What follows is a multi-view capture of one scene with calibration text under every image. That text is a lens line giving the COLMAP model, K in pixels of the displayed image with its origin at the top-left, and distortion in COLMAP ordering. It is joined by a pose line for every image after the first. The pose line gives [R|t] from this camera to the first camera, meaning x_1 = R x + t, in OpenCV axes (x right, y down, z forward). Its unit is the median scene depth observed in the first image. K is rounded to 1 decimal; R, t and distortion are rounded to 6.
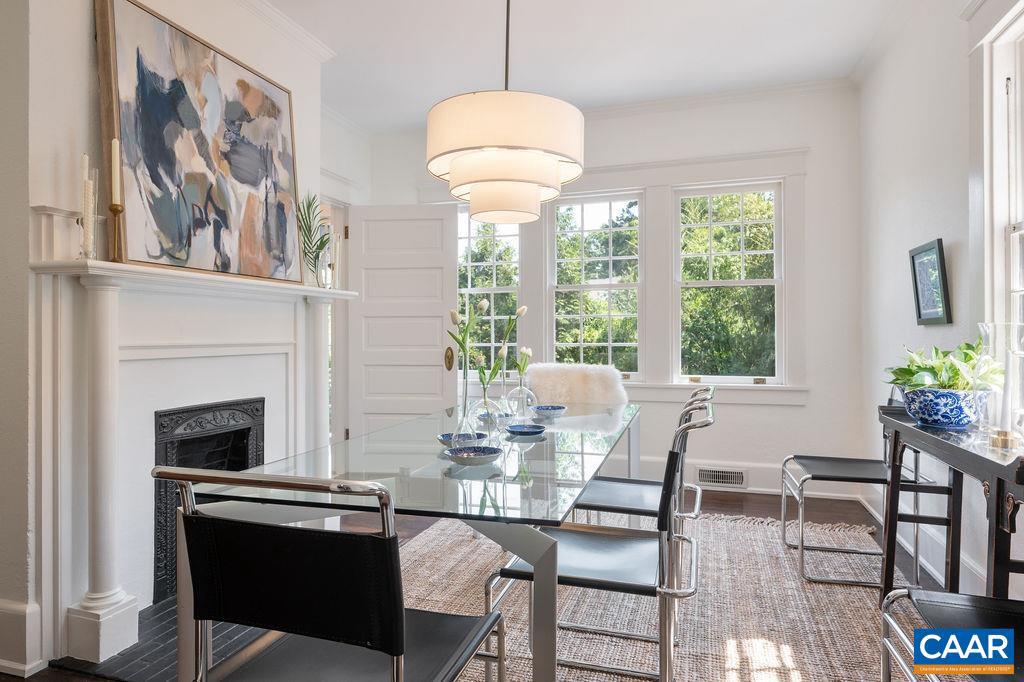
lens RADIAL K [[583.3, 0, 512.6], [0, 583.3, 340.8], [0, 0, 1]] dist [-0.003105, -0.000608]
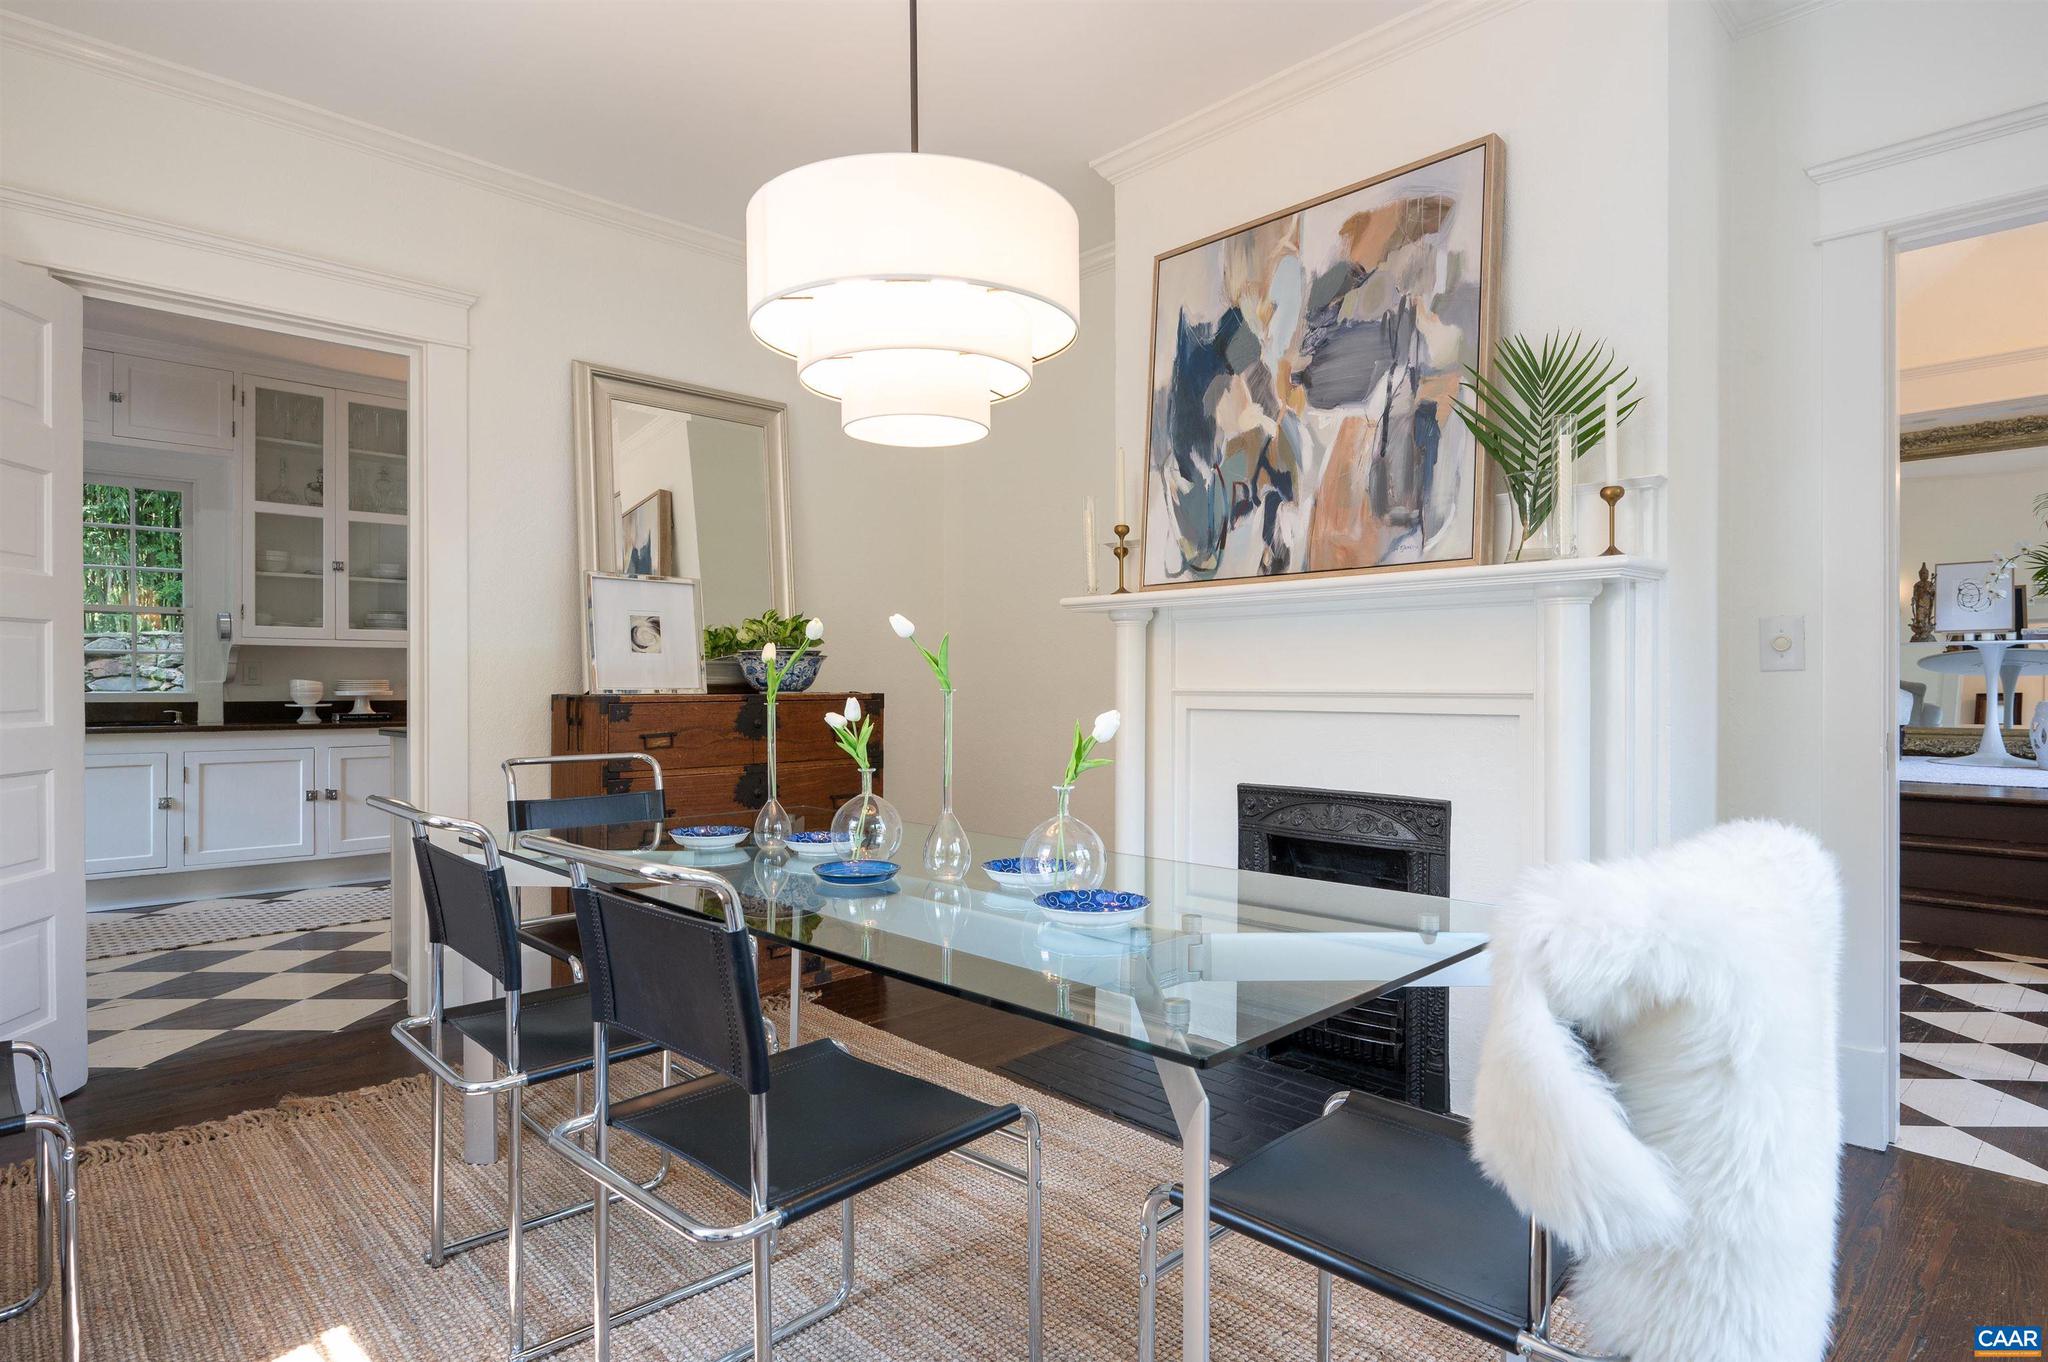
lens RADIAL K [[1088.8, 0, 1023.3], [0, 1088.8, 682.1], [0, 0, 1]] dist [0.000530, 0.000019]
pose [[-0.466865, 0.010370, -0.884268, 0.652144], [-0.001895, 0.999917, 0.012727, -0.018046], [0.884326, 0.007618, -0.466807, 1.306651]]
